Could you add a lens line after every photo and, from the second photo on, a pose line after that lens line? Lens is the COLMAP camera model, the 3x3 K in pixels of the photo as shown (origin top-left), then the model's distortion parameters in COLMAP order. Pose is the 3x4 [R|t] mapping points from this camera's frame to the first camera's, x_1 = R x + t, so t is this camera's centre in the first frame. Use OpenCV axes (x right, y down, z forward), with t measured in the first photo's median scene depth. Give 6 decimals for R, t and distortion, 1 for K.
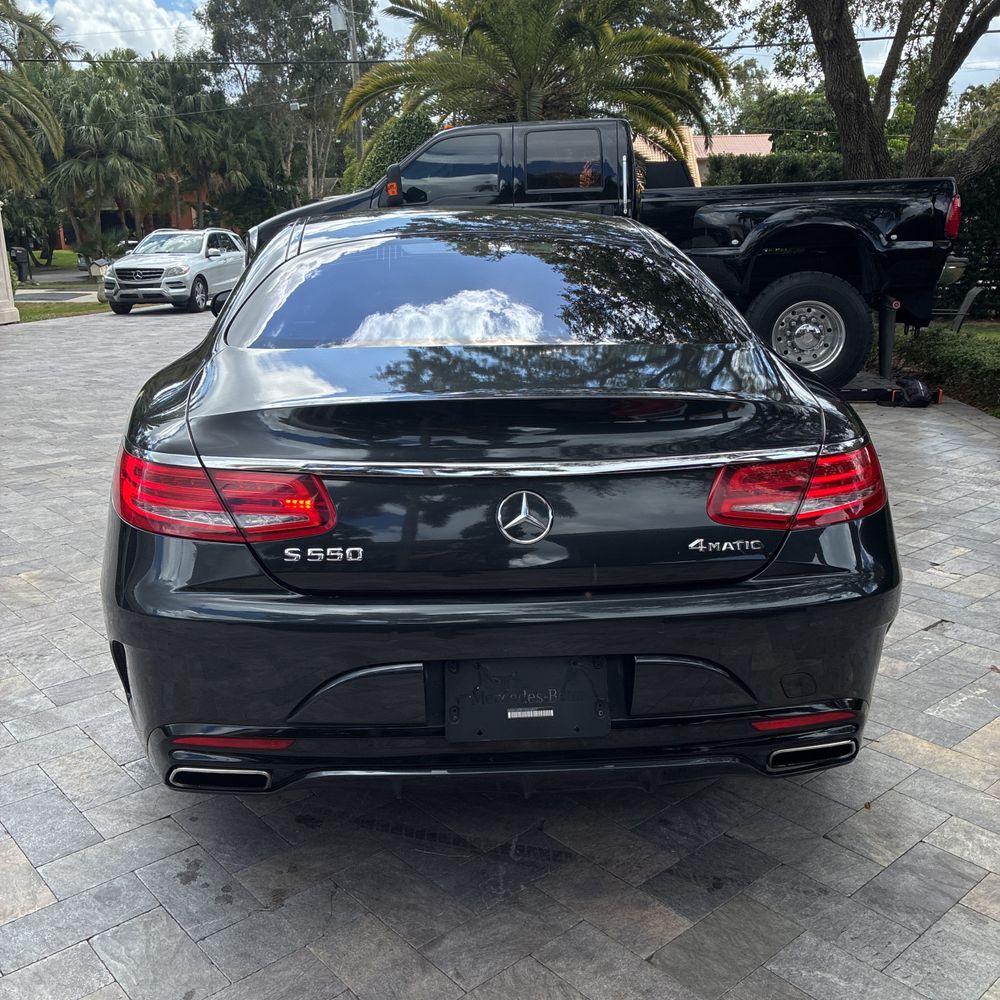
lens RADIAL K [[1012.0, 0, 500.8], [0, 1012.0, 530.3], [0, 0, 1]] dist [0.022150, 0.000000]
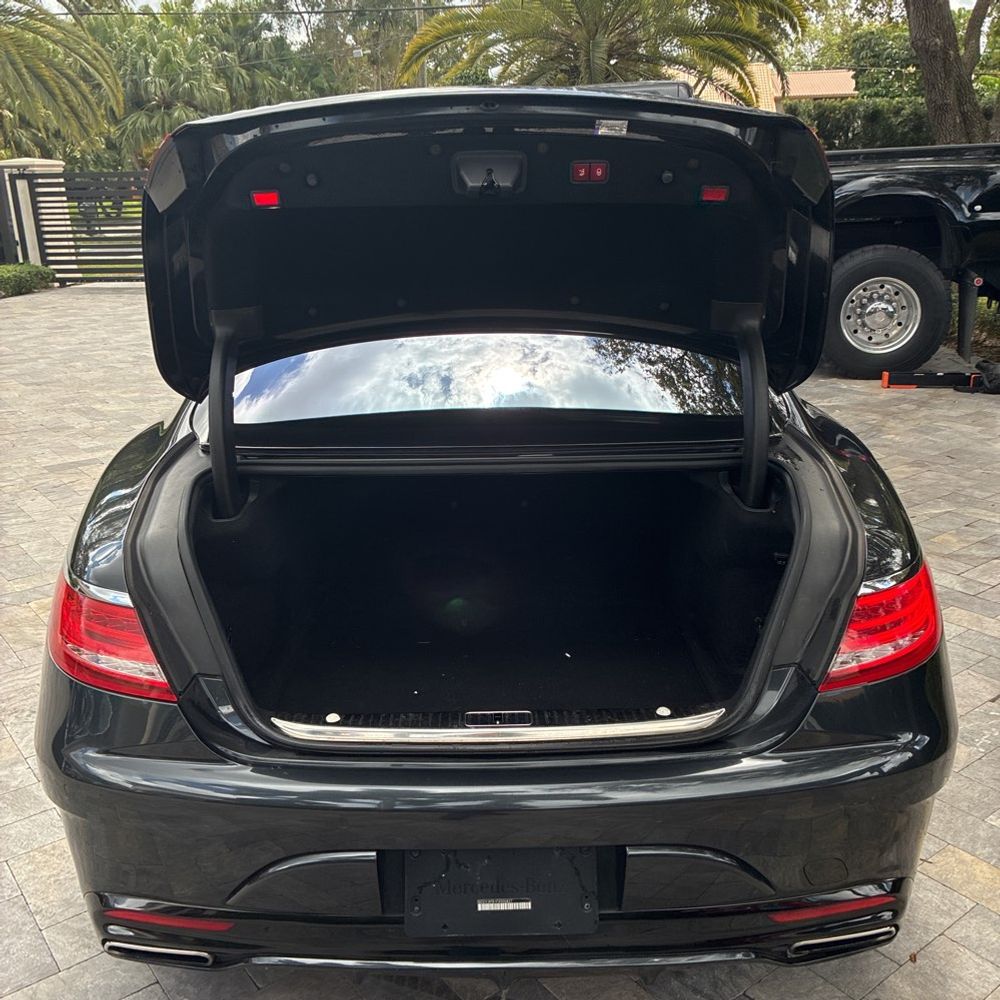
lens RADIAL K [[1012.0, 0, 500.2], [0, 1012.0, 519.2], [0, 0, 1]] dist [0.022150, 0.000000]
pose [[0.997734, 0.012079, -0.066186, 0.017501], [-0.009196, 0.999003, 0.043694, -0.040615], [0.066648, -0.042987, 0.996850, 0.034710]]
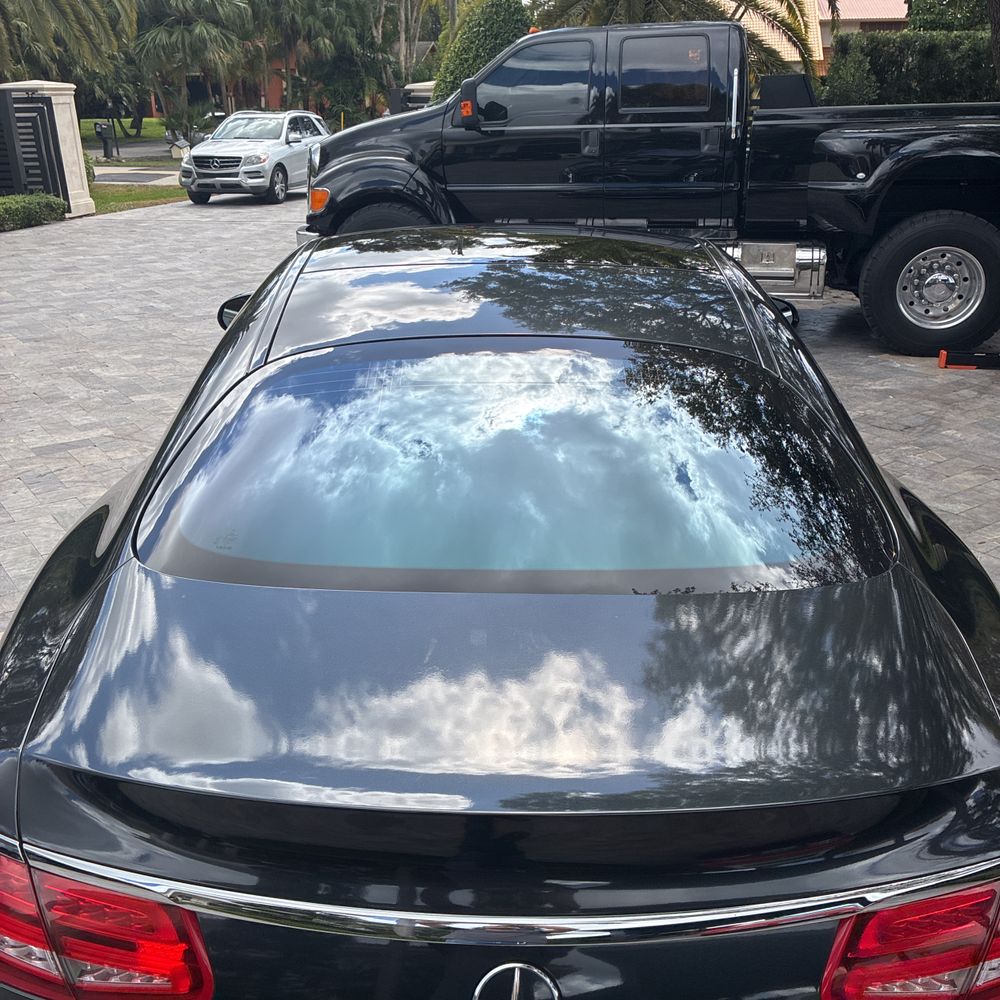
lens RADIAL K [[1012.0, 0, 508.7], [0, 1012.0, 509.2], [0, 0, 1]] dist [0.022150, 0.000000]
pose [[0.996178, 0.039407, -0.077950, 0.012151], [-0.031089, 0.993967, 0.105176, -0.082699], [0.081624, -0.102351, 0.991394, 0.091990]]
